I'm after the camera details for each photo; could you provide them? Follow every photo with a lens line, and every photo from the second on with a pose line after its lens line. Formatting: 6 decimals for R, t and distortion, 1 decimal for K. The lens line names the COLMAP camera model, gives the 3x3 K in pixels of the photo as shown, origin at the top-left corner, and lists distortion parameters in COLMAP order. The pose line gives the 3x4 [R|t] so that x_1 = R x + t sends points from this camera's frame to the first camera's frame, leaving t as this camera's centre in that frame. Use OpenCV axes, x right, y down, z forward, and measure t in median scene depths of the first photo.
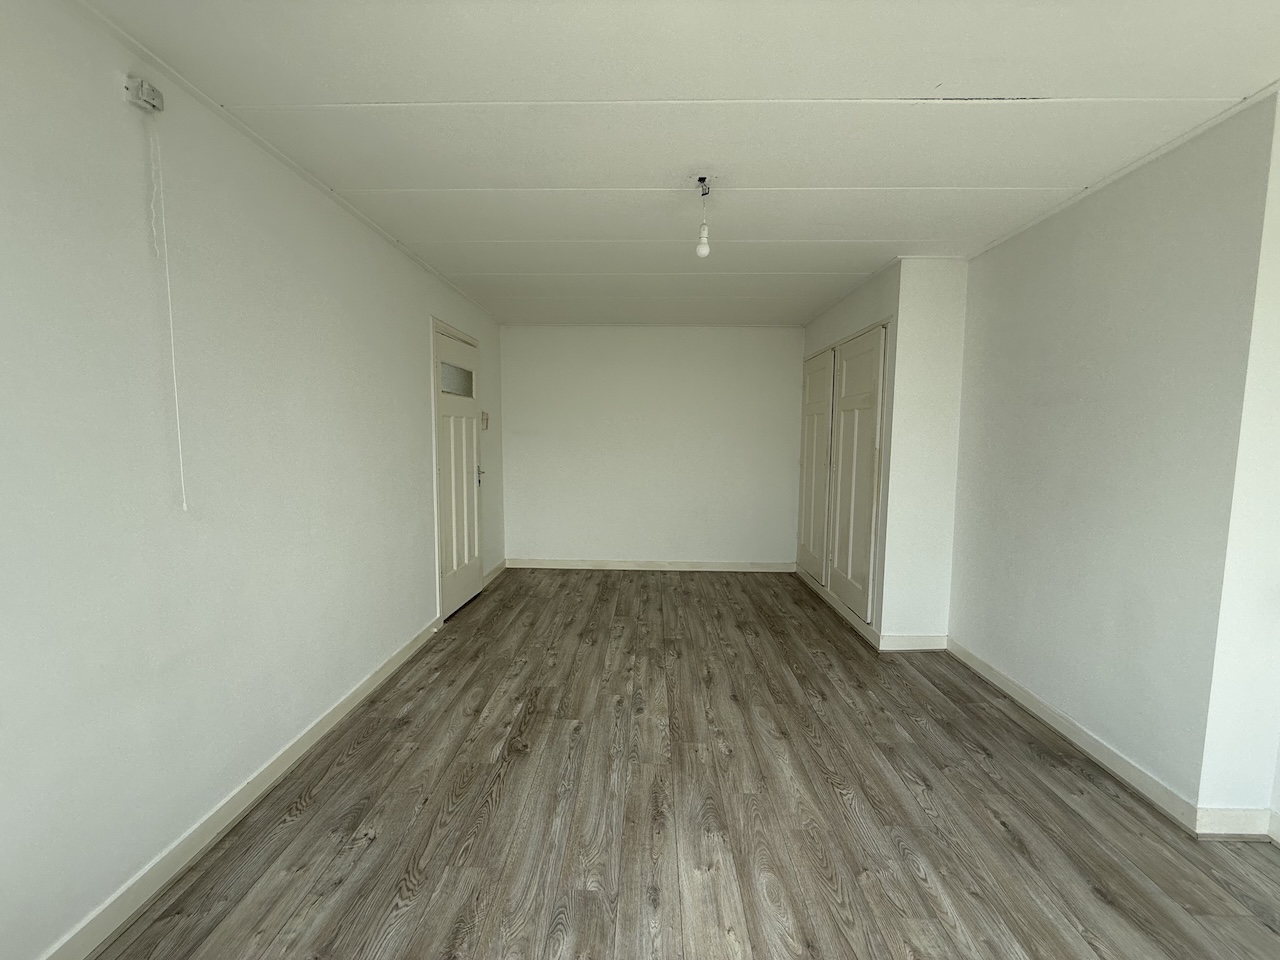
lens RADIAL K [[512.1, 0, 640.9], [0, 512.1, 478.3], [0, 0, 1]] dist [-0.003204, 0.000139]
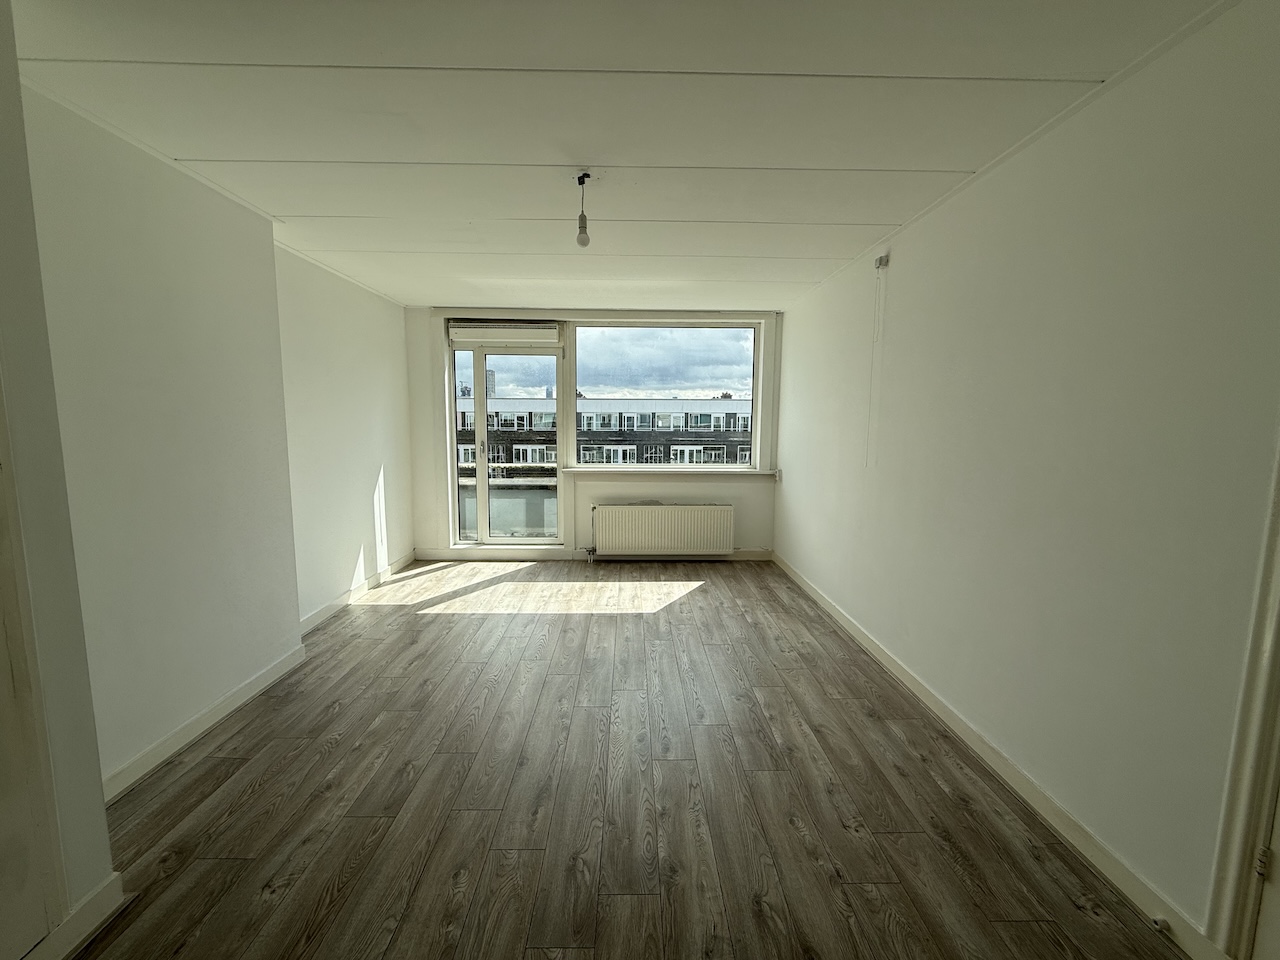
lens RADIAL K [[512.1, 0, 648.1], [0, 512.1, 480.5], [0, 0, 1]] dist [-0.003204, 0.000139]
pose [[-0.998405, -0.006338, -0.056106, 0.039494], [-0.017445, 0.979690, 0.199759, -0.167673], [0.053701, 0.200419, -0.978237, 1.821465]]
